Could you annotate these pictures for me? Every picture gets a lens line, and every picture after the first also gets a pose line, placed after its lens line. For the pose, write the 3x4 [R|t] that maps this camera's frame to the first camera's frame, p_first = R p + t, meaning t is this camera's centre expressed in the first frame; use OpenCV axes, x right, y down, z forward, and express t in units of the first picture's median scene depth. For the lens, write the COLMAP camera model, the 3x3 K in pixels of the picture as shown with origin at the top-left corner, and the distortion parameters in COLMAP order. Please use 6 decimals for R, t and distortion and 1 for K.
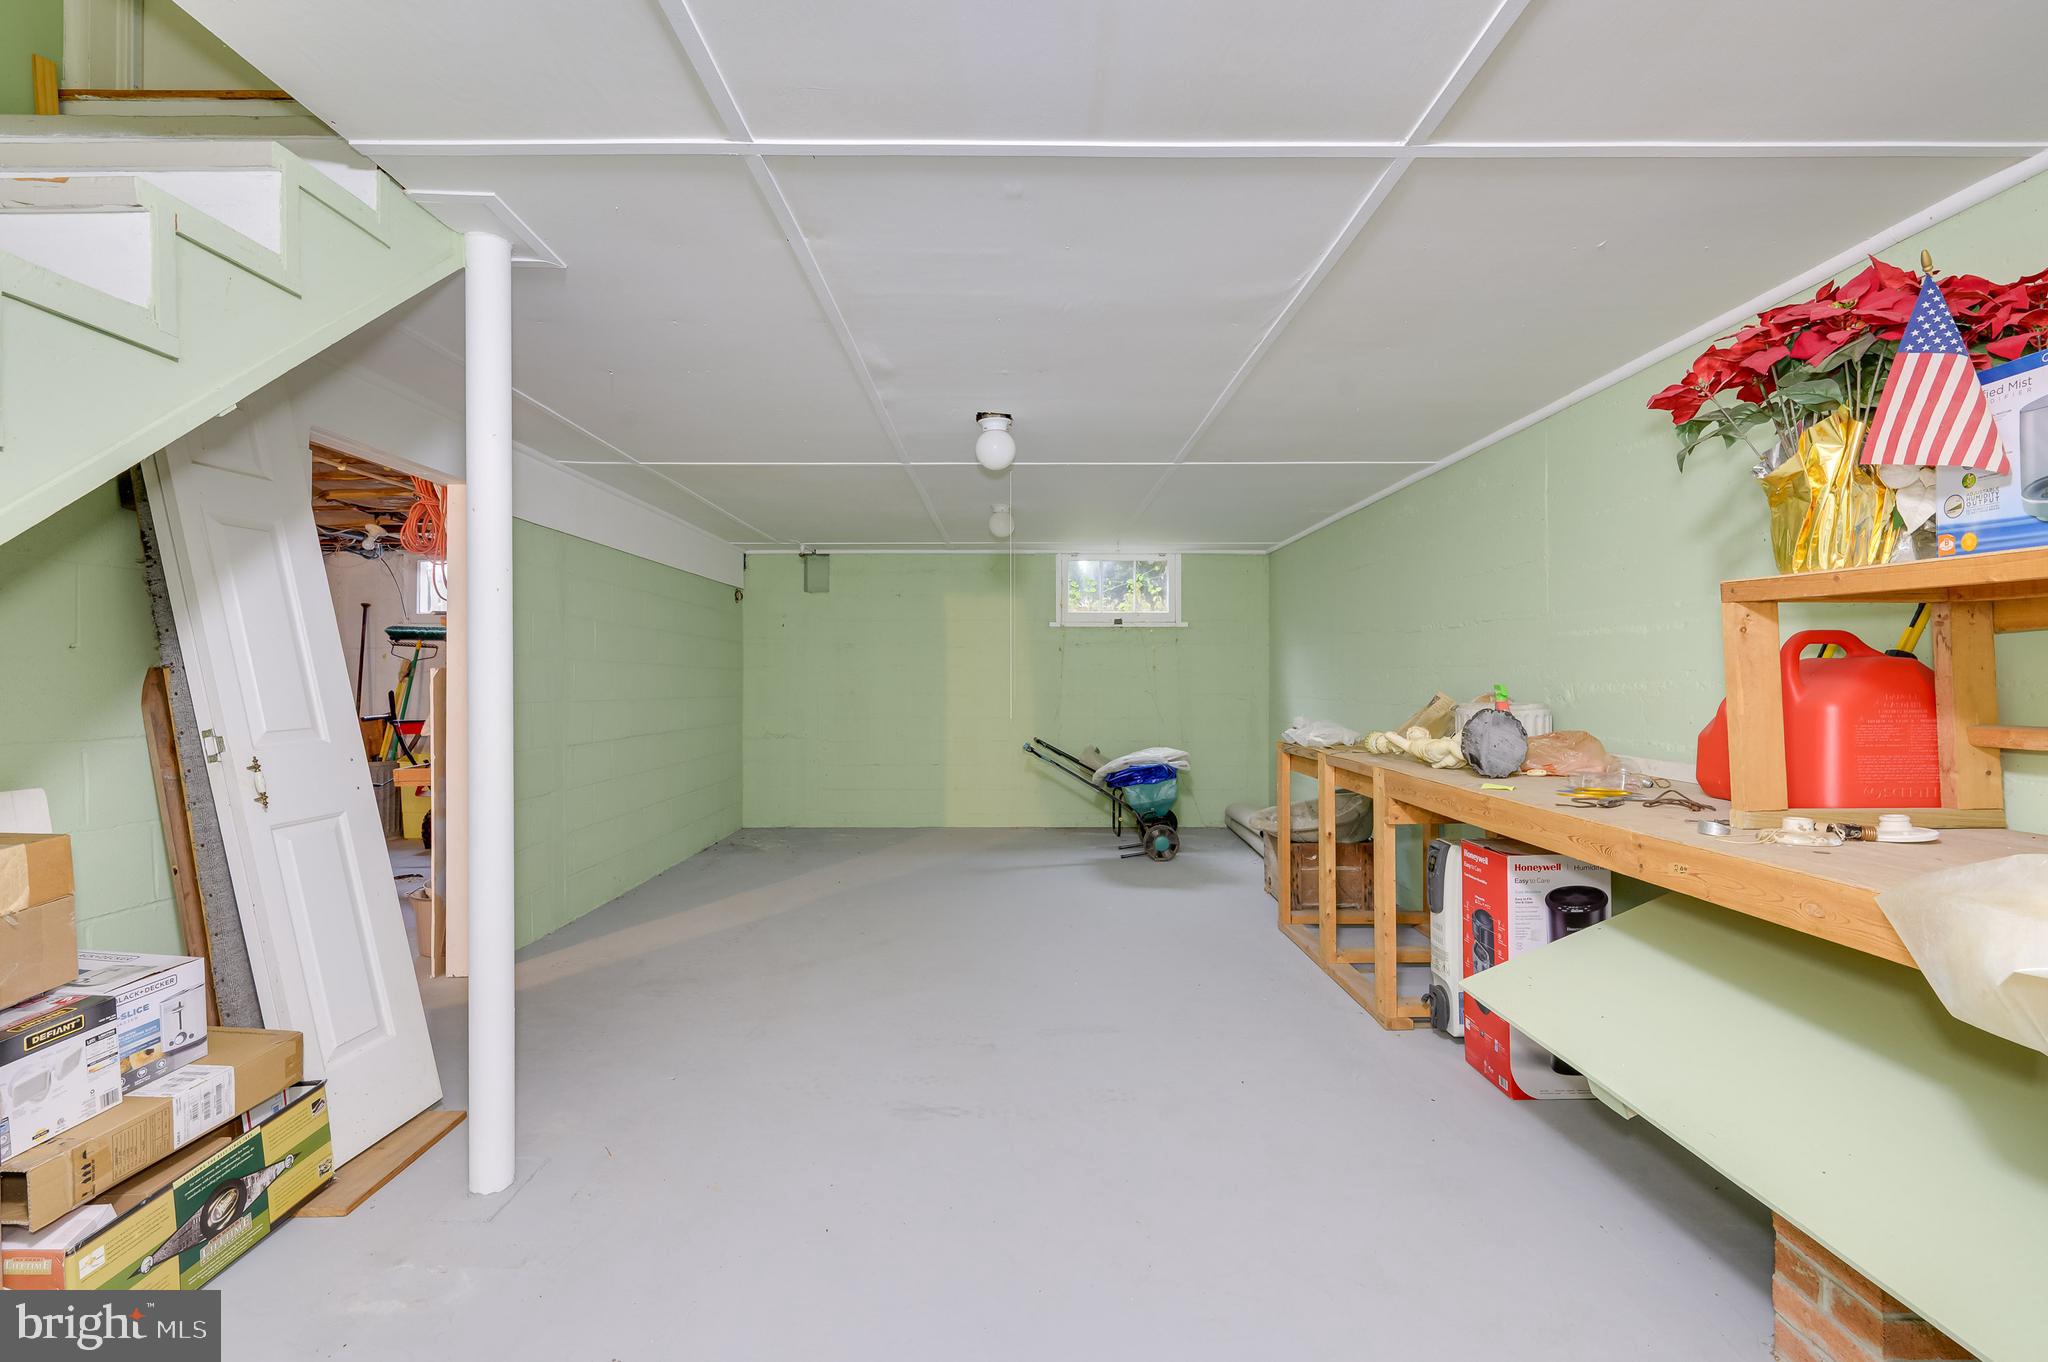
lens RADIAL K [[947.7, 0, 1023.3], [0, 947.7, 675.0], [0, 0, 1]] dist [0.013318, -0.002768]
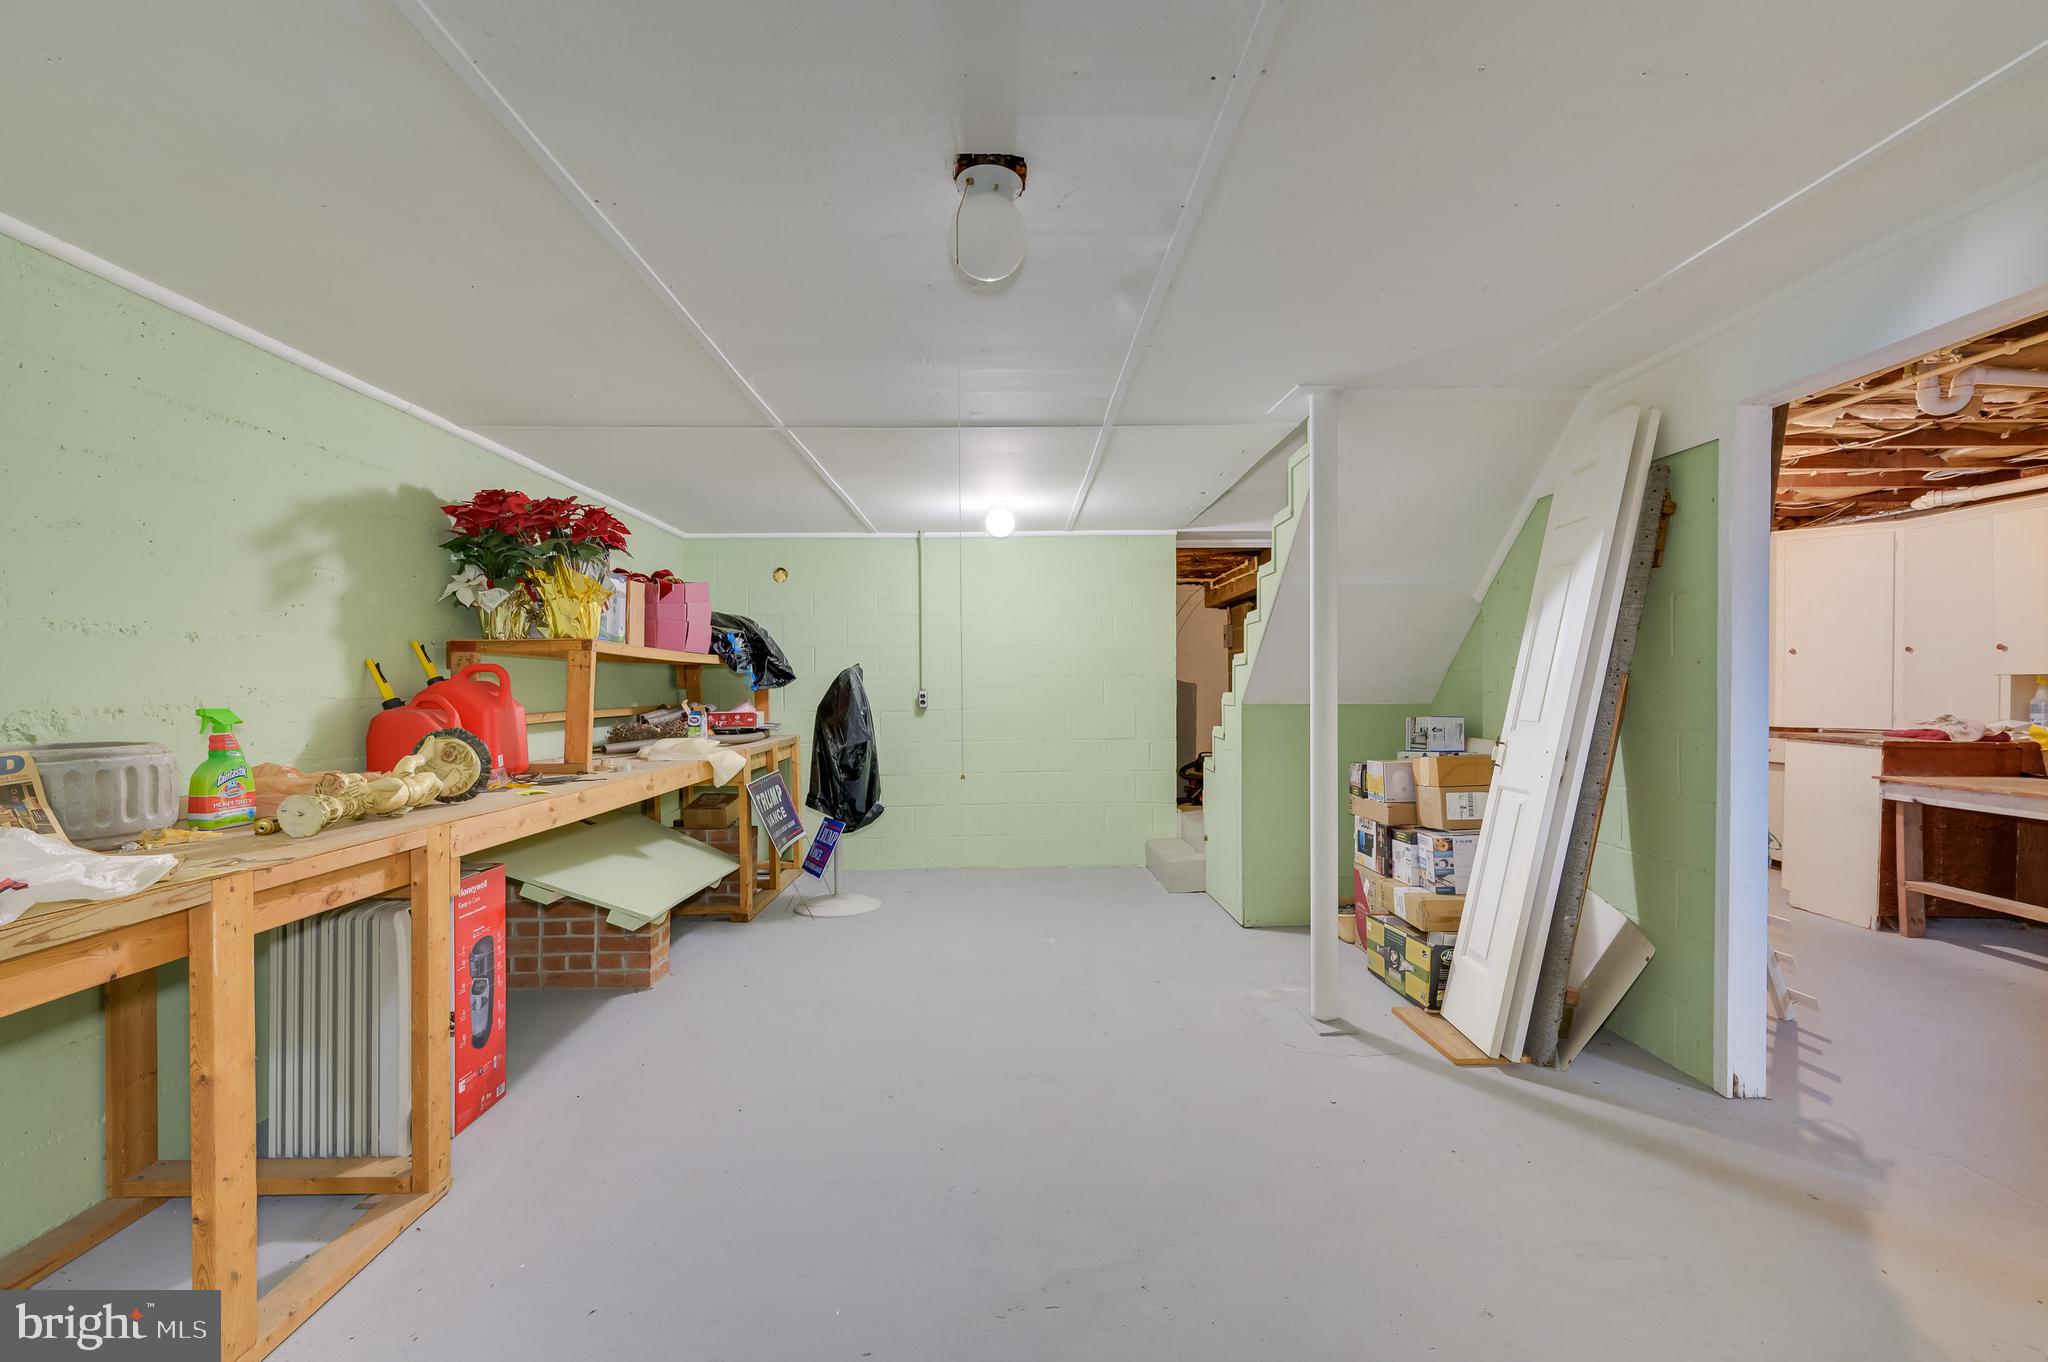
lens RADIAL K [[947.7, 0, 1033.6], [0, 947.7, 689.8], [0, 0, 1]] dist [0.013318, -0.002768]
pose [[-0.999728, 0.010370, -0.020912, -0.054792], [0.010274, 0.999936, 0.004666, 0.002234], [0.020959, 0.004450, -0.999770, 2.039100]]
